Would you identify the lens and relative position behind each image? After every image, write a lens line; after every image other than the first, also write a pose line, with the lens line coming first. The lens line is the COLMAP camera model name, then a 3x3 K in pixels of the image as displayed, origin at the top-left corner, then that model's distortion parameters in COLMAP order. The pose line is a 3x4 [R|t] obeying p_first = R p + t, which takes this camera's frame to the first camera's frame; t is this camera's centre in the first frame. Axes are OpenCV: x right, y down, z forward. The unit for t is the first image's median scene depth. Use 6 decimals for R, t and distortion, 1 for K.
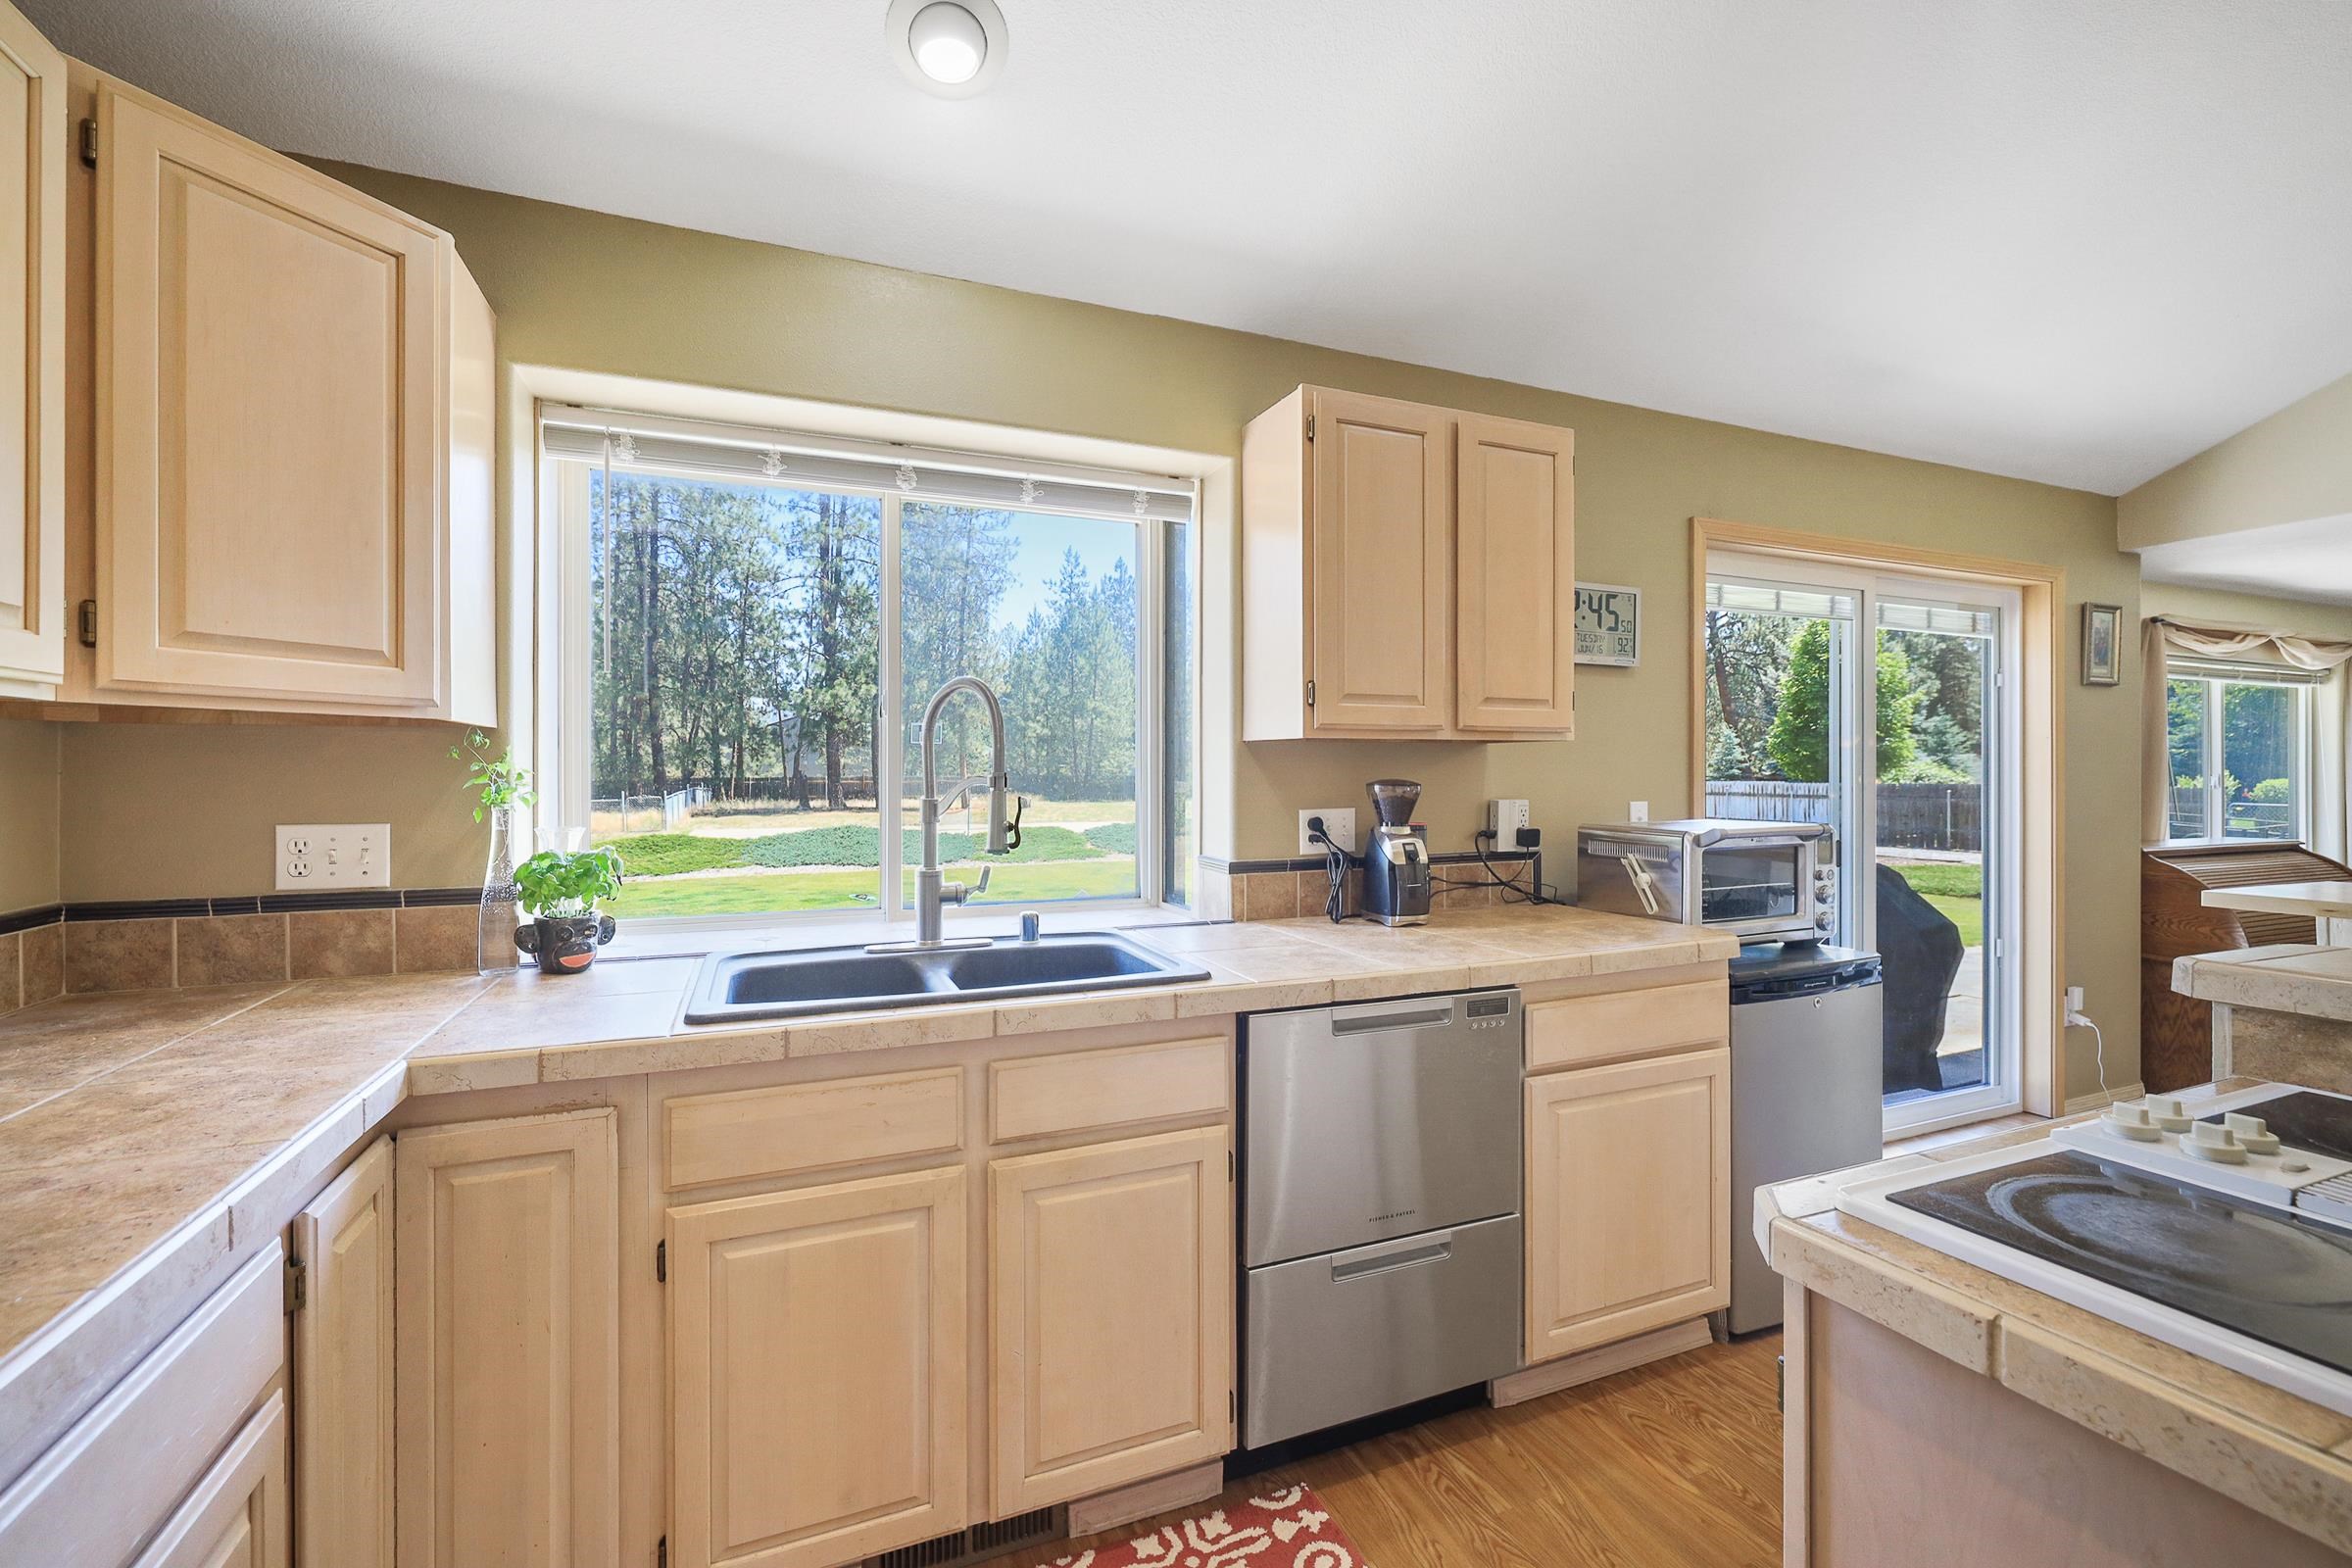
lens RADIAL K [[991.4, 0, 1176.3], [0, 991.4, 773.5], [0, 0, 1]] dist [-0.001287, 0.000125]
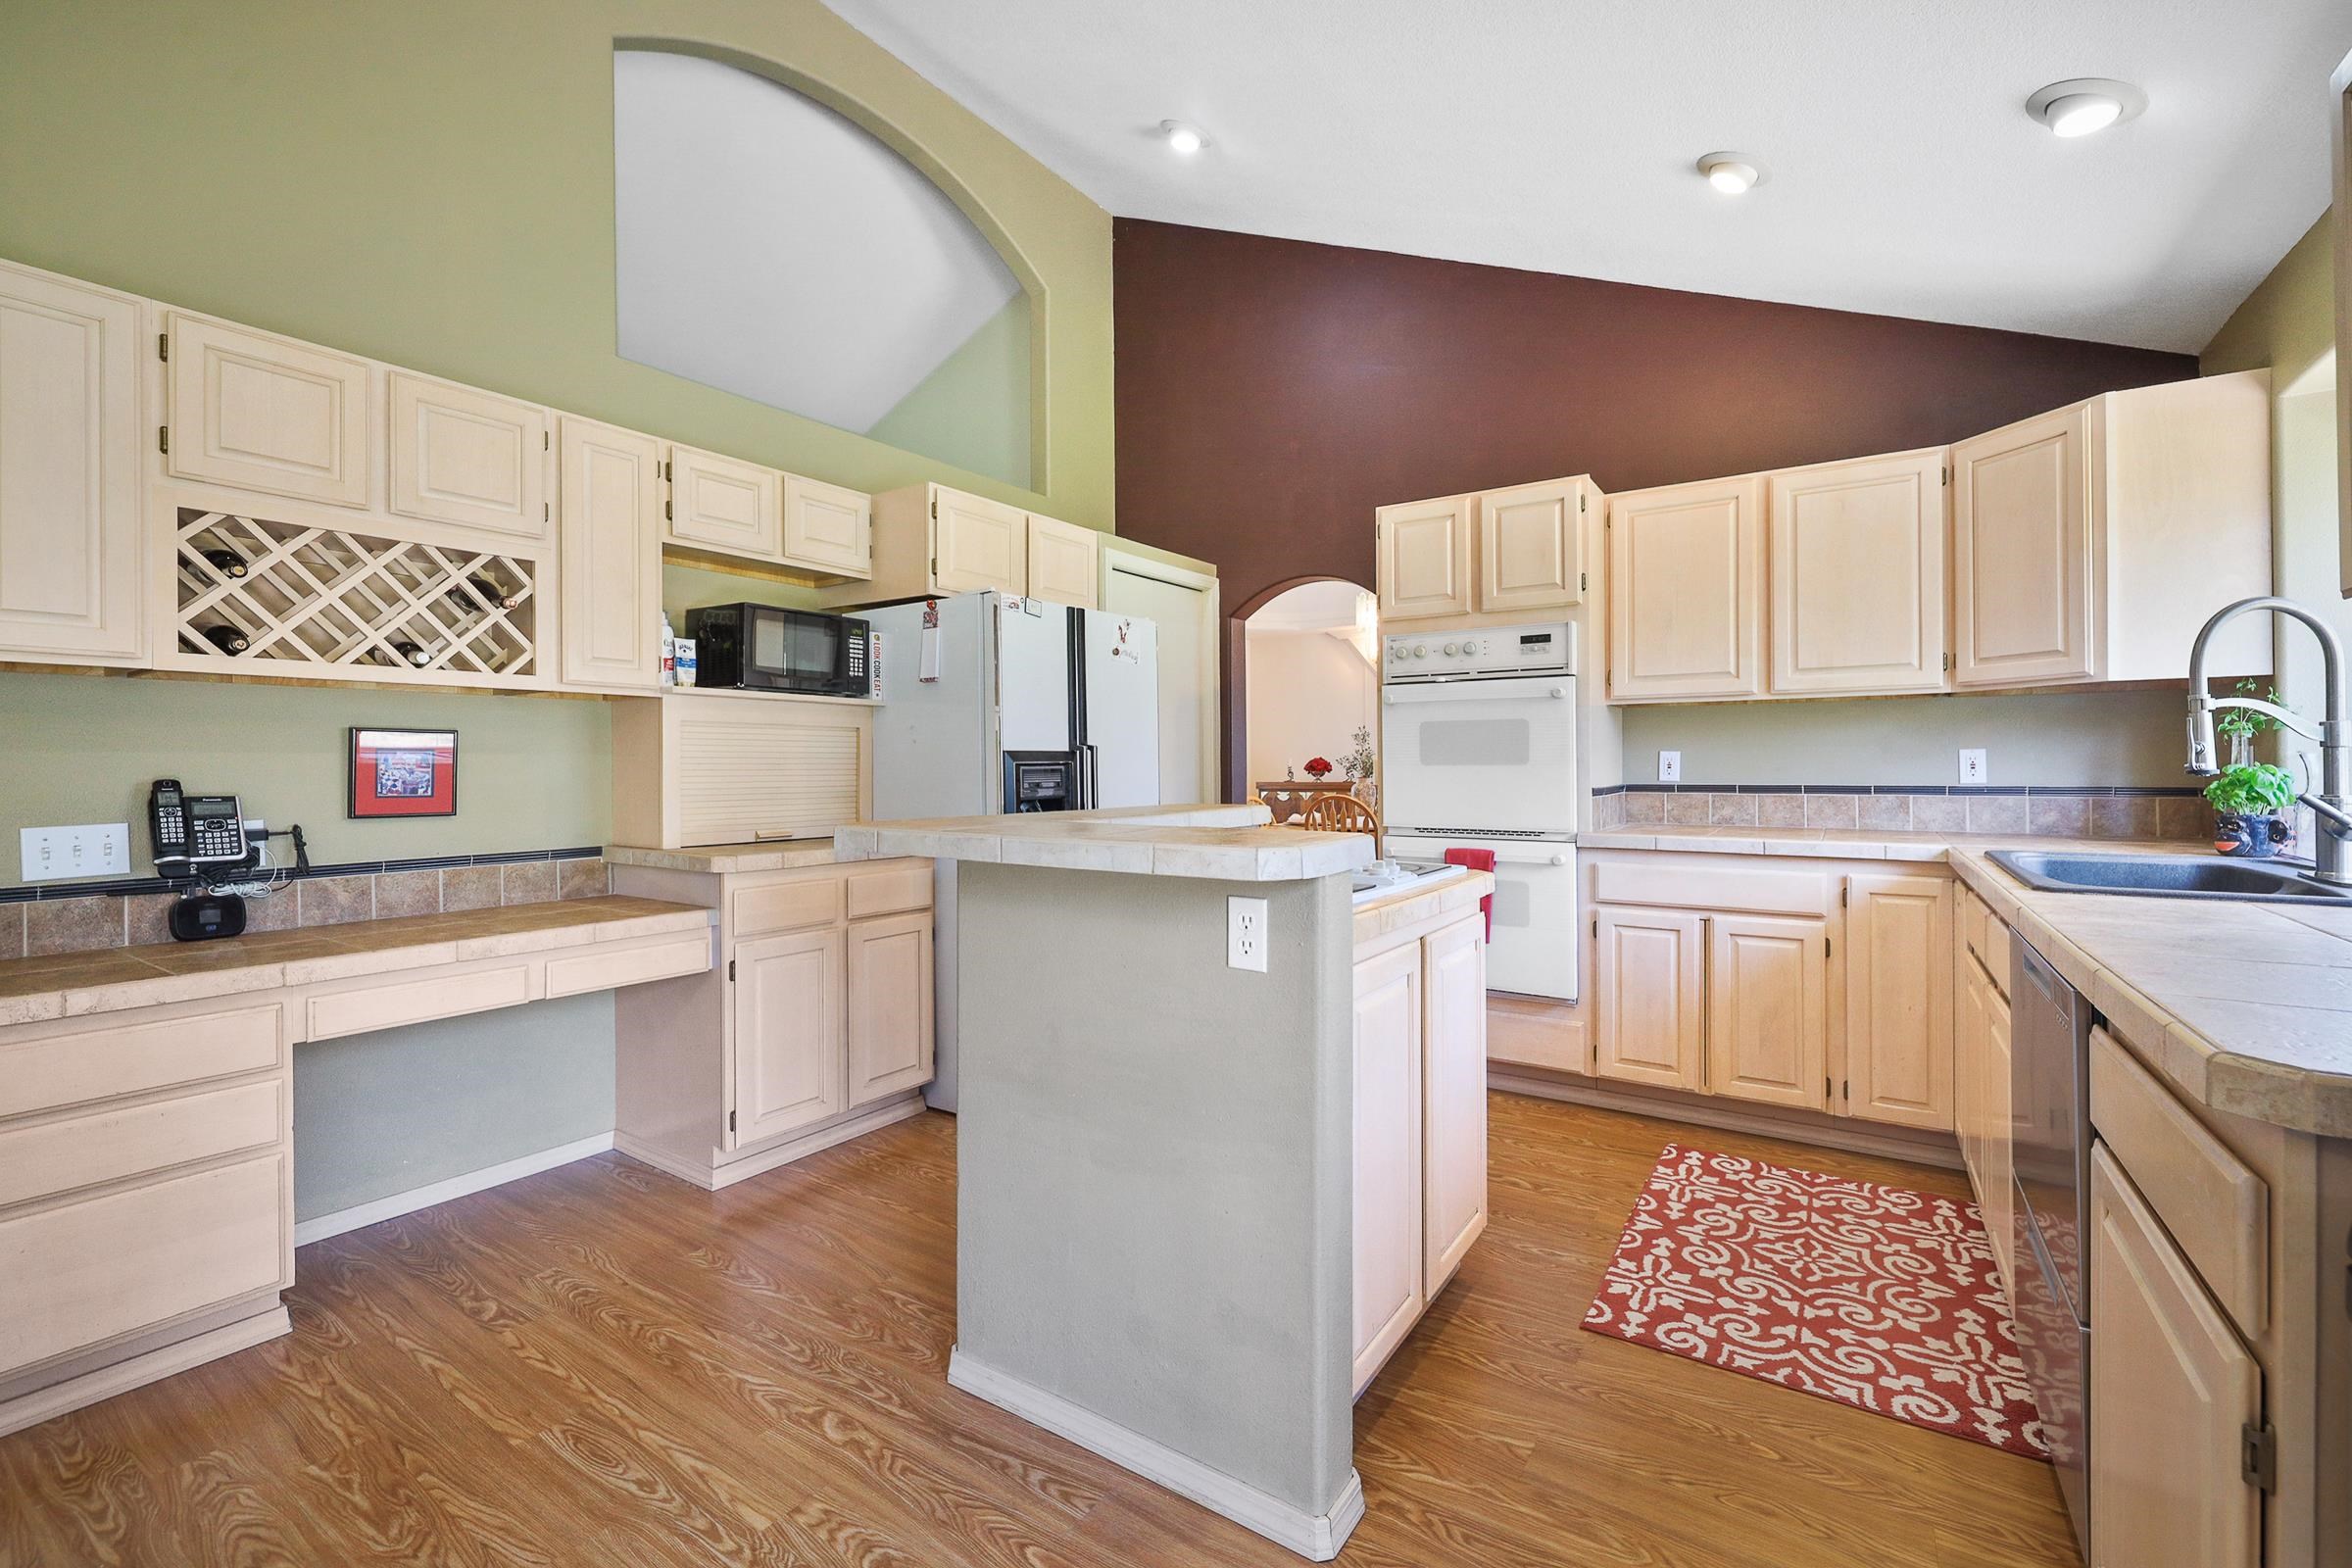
lens RADIAL K [[991.4, 0, 1176.8], [0, 991.4, 767.5], [0, 0, 1]] dist [-0.001287, 0.000125]
pose [[-0.830717, 0.009020, -0.556621, 1.024807], [0.008323, 0.999958, 0.003783, 0.049657], [0.556632, -0.001490, -0.830758, 1.020312]]
